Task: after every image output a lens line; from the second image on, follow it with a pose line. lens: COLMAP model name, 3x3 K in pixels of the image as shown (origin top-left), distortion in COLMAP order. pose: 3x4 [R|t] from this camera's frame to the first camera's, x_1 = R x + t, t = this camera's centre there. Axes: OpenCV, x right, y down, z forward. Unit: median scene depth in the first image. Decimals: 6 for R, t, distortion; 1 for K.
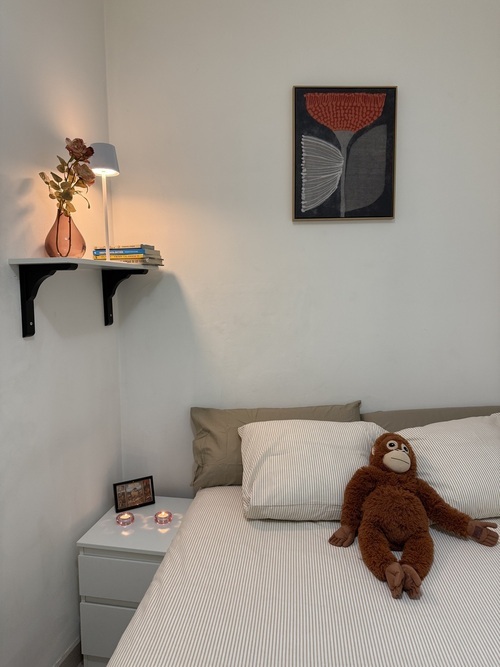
lens RADIAL K [[475.4, 0, 250.0], [0, 475.4, 333.5], [0, 0, 1]] dist [0.011063, 0.000347]
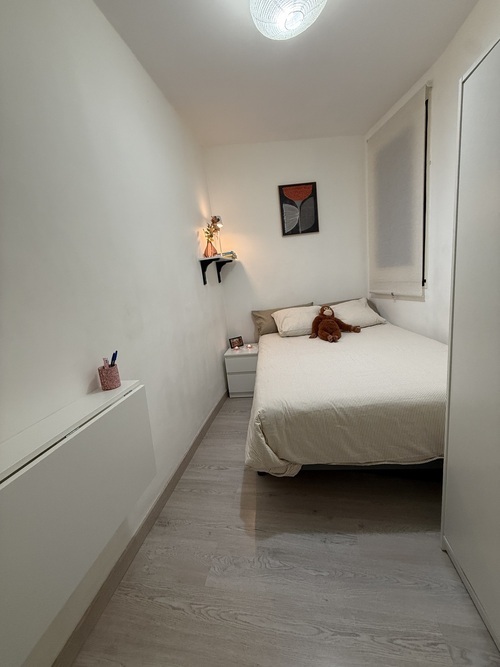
lens RADIAL K [[268.3, 0, 250.0], [0, 268.3, 333.5], [0, 0, 1]] dist [-0.001052, -0.000087]
pose [[0.992726, -0.116294, 0.031158, -0.212891], [0.112541, 0.988292, 0.103025, 0.134180], [-0.042775, -0.098769, 0.994191, -0.585134]]
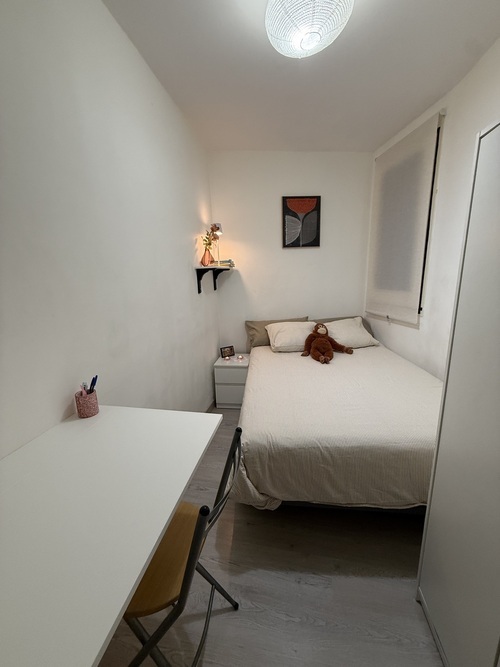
lens RADIAL K [[268.3, 0, 250.0], [0, 268.3, 333.5], [0, 0, 1]] dist [-0.001052, -0.000087]
pose [[0.997777, -0.040260, 0.053112, -0.197178], [0.033812, 0.992538, 0.117156, 0.054543], [-0.057432, -0.115099, 0.991692, -0.551396]]
